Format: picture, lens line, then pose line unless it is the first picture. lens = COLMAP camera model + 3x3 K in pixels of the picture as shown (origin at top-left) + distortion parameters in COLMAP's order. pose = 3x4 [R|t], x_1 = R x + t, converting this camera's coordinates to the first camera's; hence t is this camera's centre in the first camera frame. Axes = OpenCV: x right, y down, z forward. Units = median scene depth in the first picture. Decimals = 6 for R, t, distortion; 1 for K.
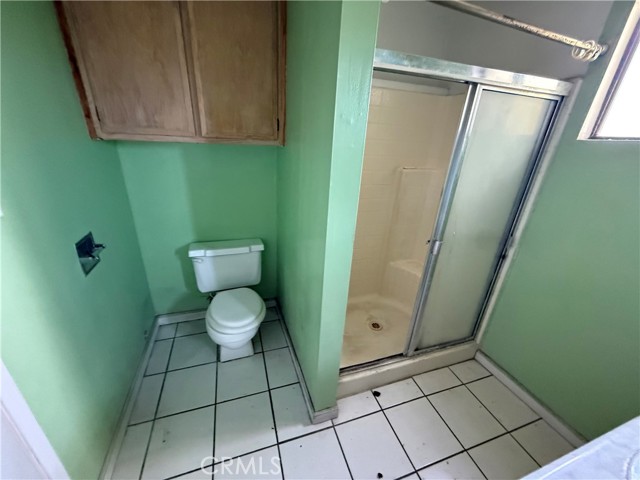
lens RADIAL K [[253.3, 0, 318.8], [0, 253.3, 241.0], [0, 0, 1]] dist [-0.000421, 0.000700]
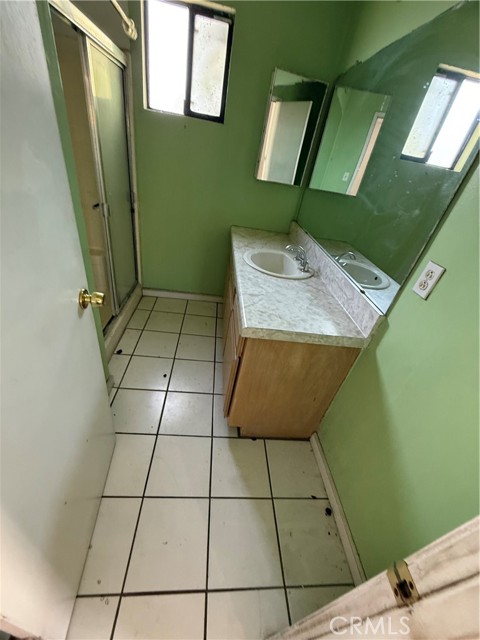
lens RADIAL K [[253.3, 0, 239.1], [0, 253.3, 318.8], [0, 0, 1]] dist [-0.000421, 0.000700]
pose [[0.268328, -0.545944, 0.793691, -0.458982], [0.225490, 0.836612, 0.499234, -0.000657], [-0.936565, 0.045011, 0.347591, 0.040202]]
